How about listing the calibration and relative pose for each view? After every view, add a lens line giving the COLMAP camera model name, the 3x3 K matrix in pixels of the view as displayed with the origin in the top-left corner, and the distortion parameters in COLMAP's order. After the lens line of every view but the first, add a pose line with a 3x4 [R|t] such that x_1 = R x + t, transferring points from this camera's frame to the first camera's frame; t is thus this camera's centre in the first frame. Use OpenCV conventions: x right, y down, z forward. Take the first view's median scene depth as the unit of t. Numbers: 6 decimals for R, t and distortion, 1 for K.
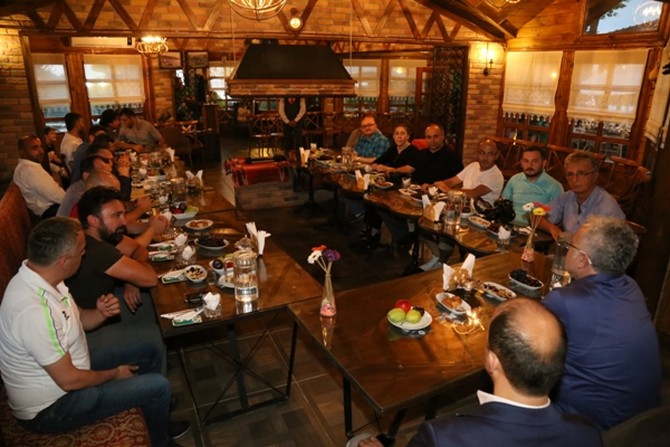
lens RADIAL K [[463.5, 0, 335.0], [0, 463.5, 223.5], [0, 0, 1]] dist [-0.122681, 0.076761]
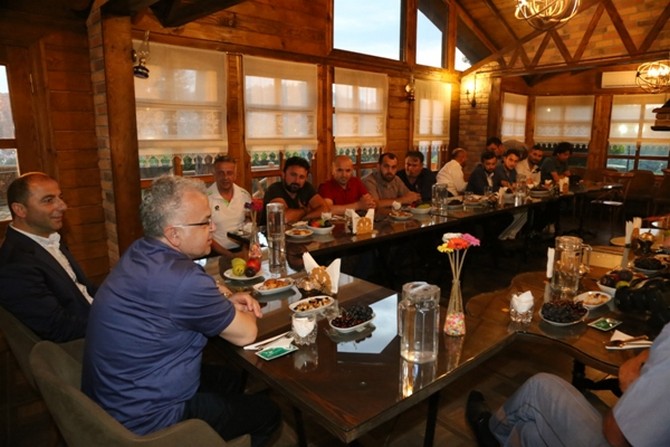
lens RADIAL K [[463.5, 0, 335.0], [0, 463.5, 223.5], [0, 0, 1]] dist [-0.122681, 0.076761]
pose [[0.283771, 0.171016, -0.943519, 0.450529], [-0.284656, 0.954635, 0.087418, -0.006576], [0.915666, 0.243772, 0.319579, 0.258220]]
